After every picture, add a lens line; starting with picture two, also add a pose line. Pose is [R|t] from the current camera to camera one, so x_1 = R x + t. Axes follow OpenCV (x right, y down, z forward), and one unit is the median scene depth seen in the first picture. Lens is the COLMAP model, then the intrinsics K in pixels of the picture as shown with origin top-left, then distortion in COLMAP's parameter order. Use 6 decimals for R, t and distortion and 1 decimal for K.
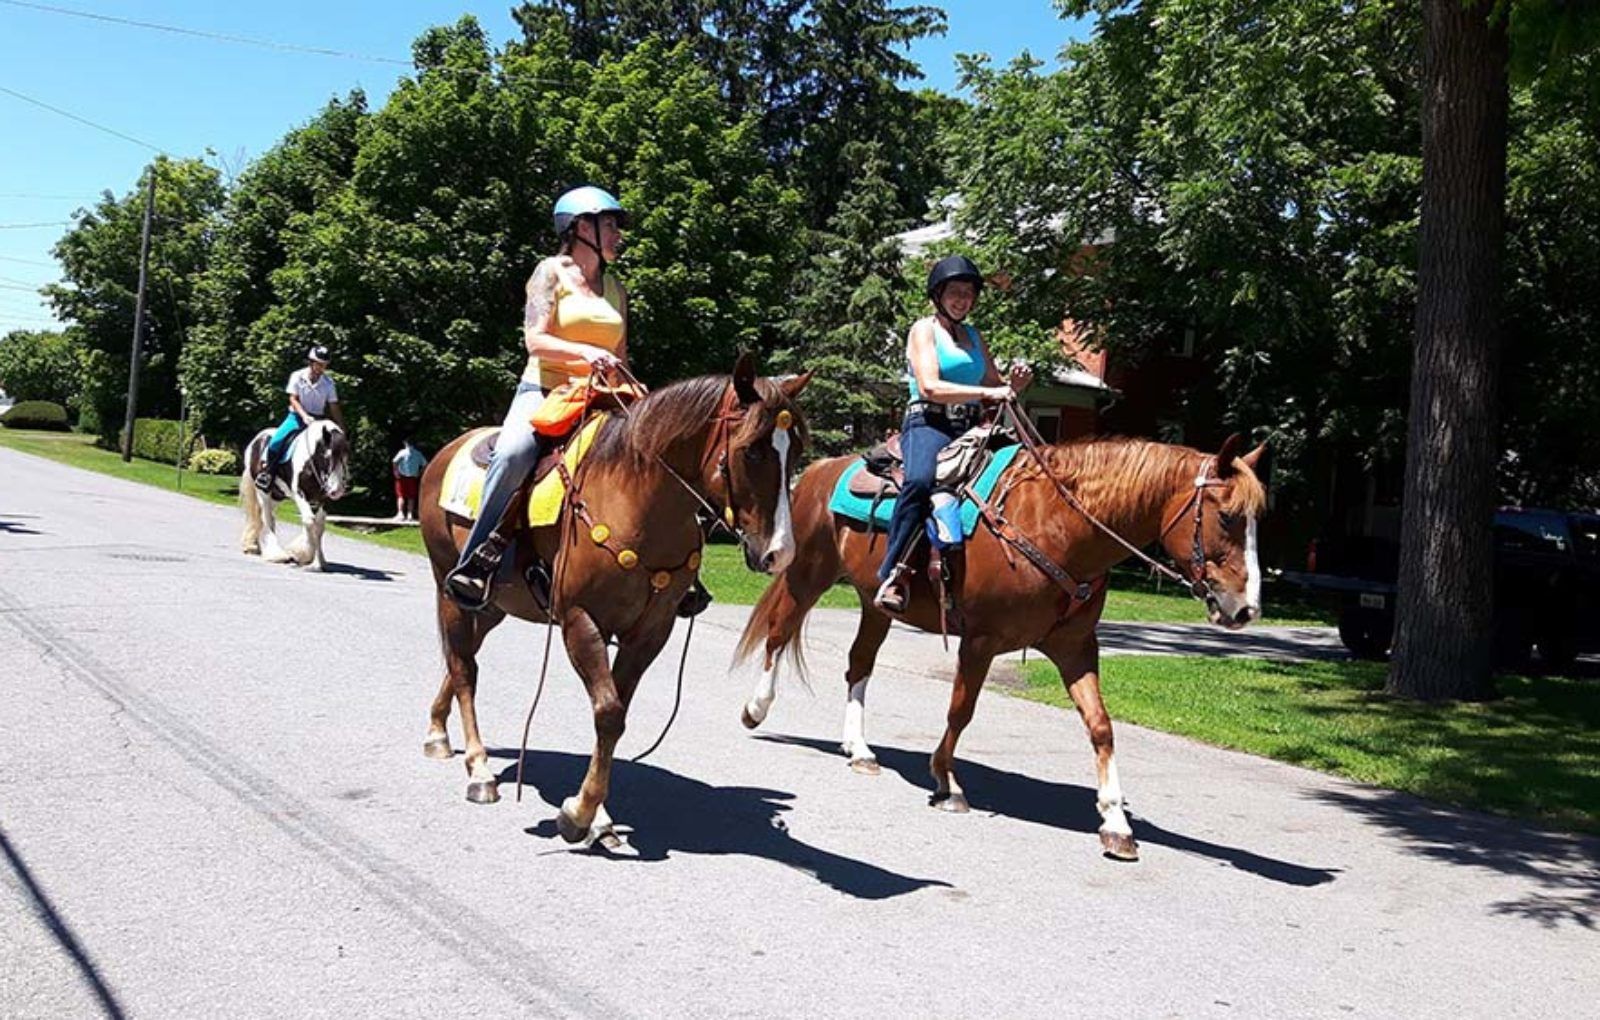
lens RADIAL K [[1665.5, 0, 799.6], [0, 1665.5, 570.9], [0, 0, 1]] dist [0.224604, -0.747144]
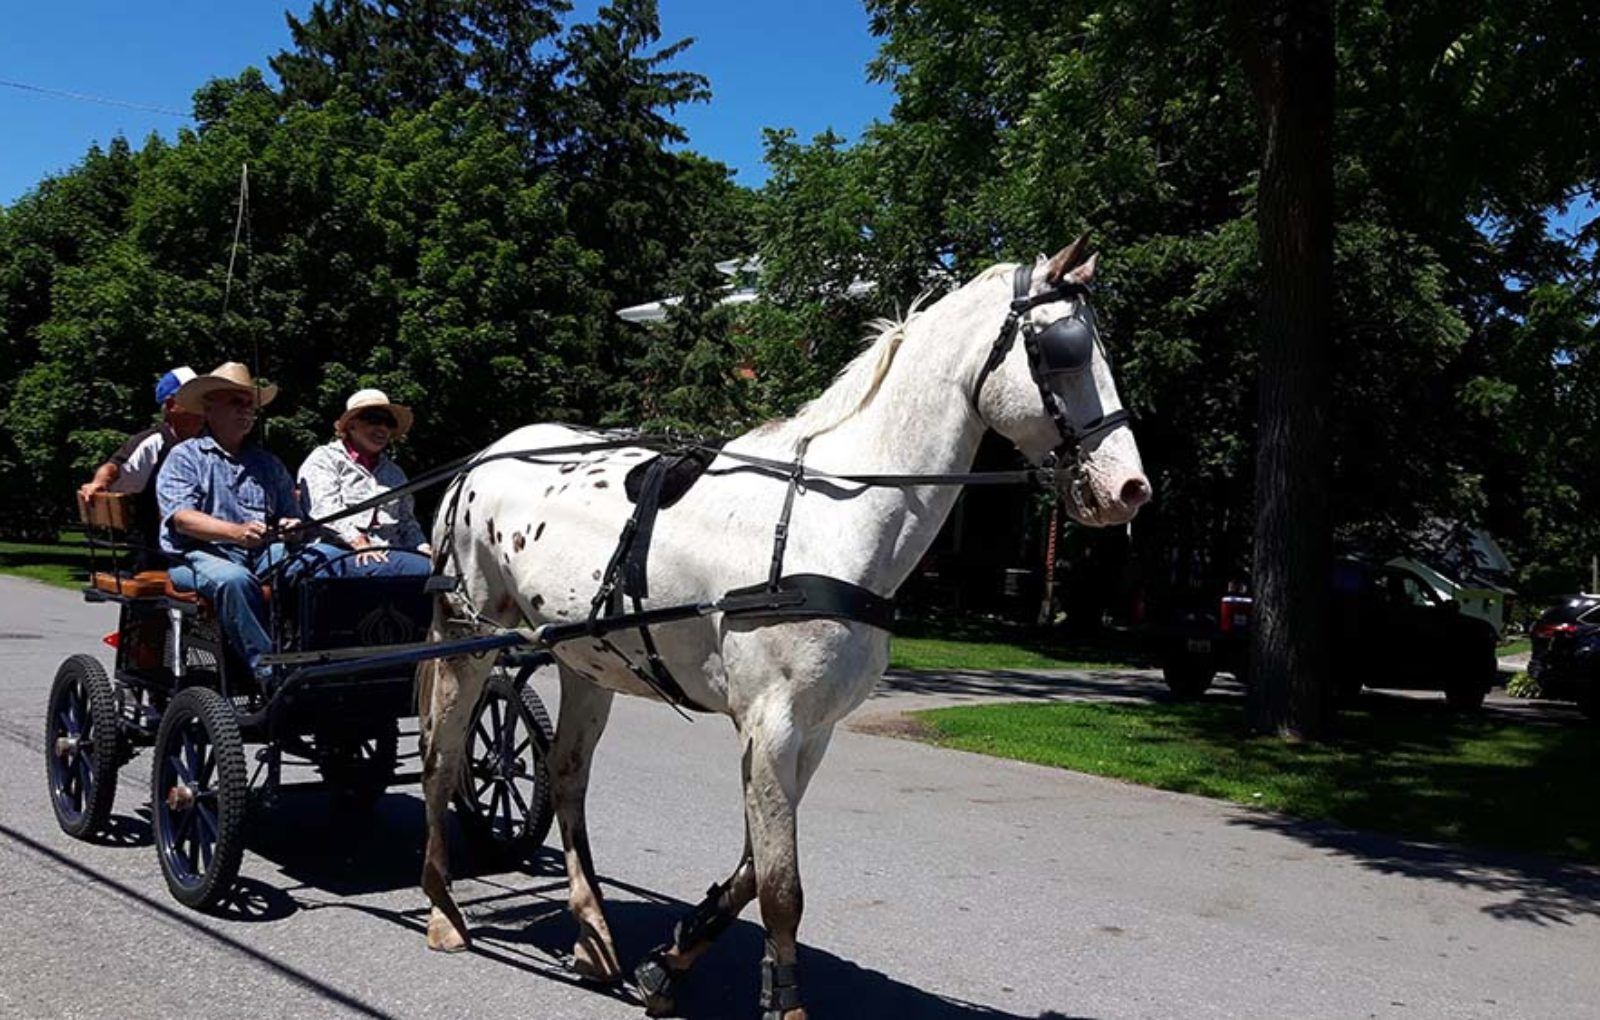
lens RADIAL K [[1669.2, 0, 863.1], [0, 1669.2, 543.5], [0, 0, 1]] dist [0.195600, -0.598991]
pose [[0.980442, -0.013571, 0.196342, -0.048752], [0.022631, 0.998776, -0.043978, -0.003376], [-0.195505, 0.047561, 0.979549, -0.015160]]
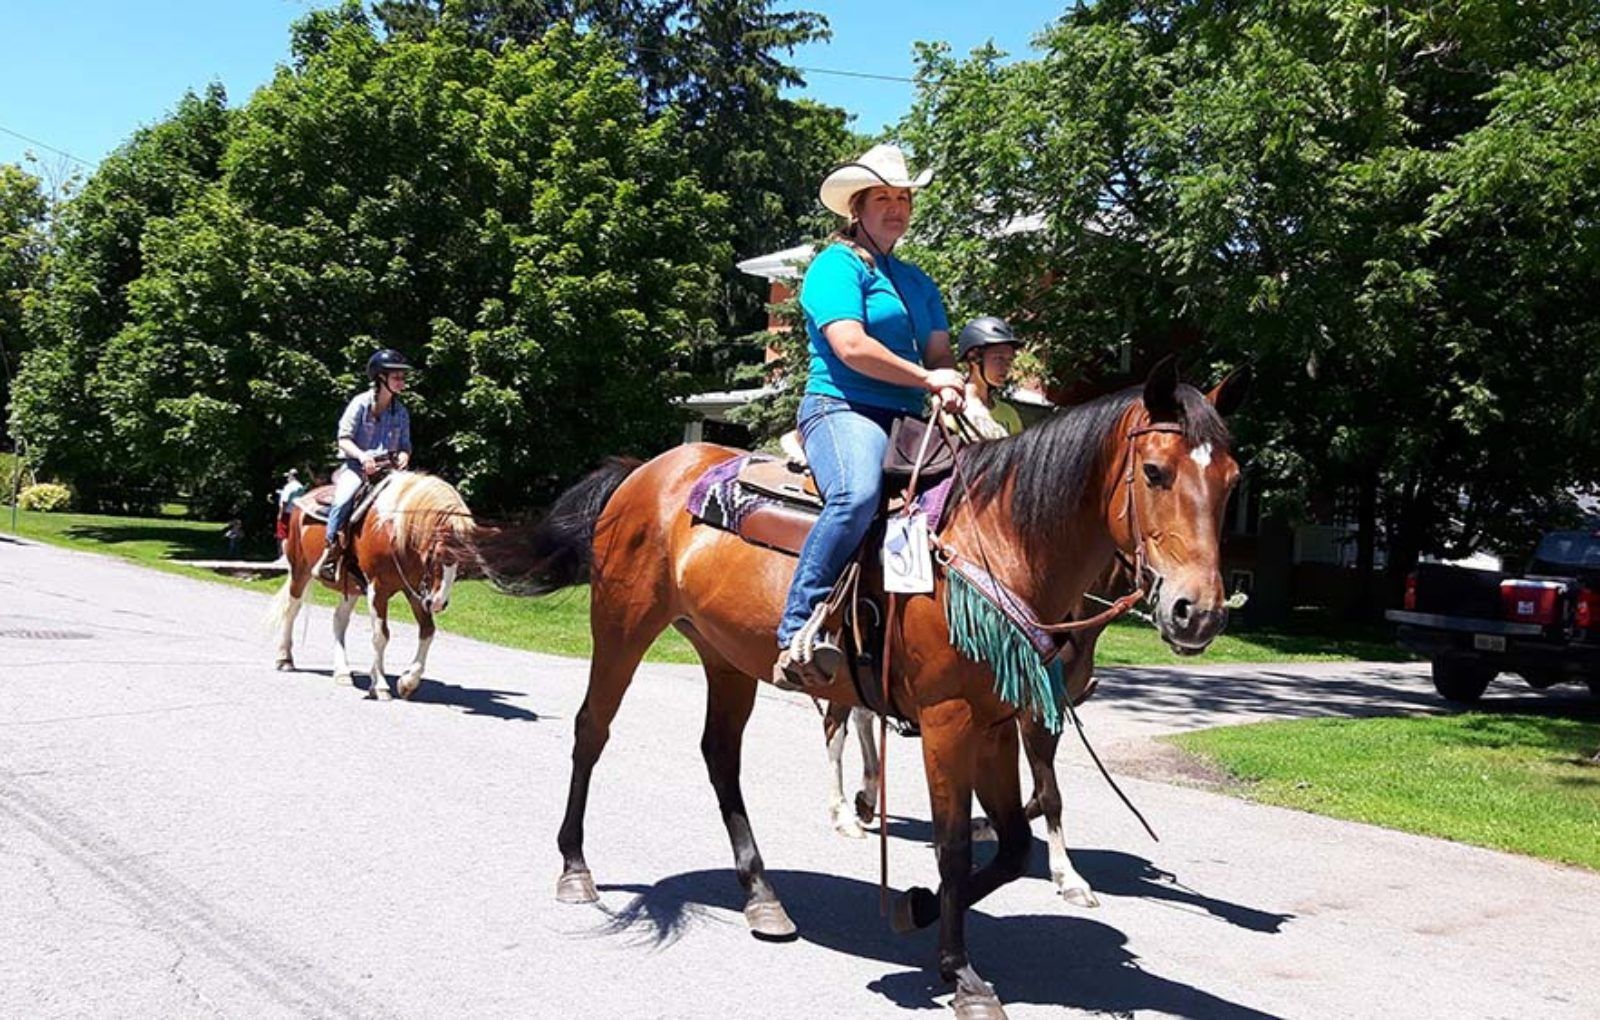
lens RADIAL K [[1671.9, 0, 821.6], [0, 1671.9, 563.5], [0, 0, 1]] dist [0.173769, -0.545535]
pose [[0.993410, -0.021335, 0.112608, -0.059169], [0.023168, 0.999619, -0.015000, -0.010478], [-0.112245, 0.017510, 0.993526, 0.091632]]
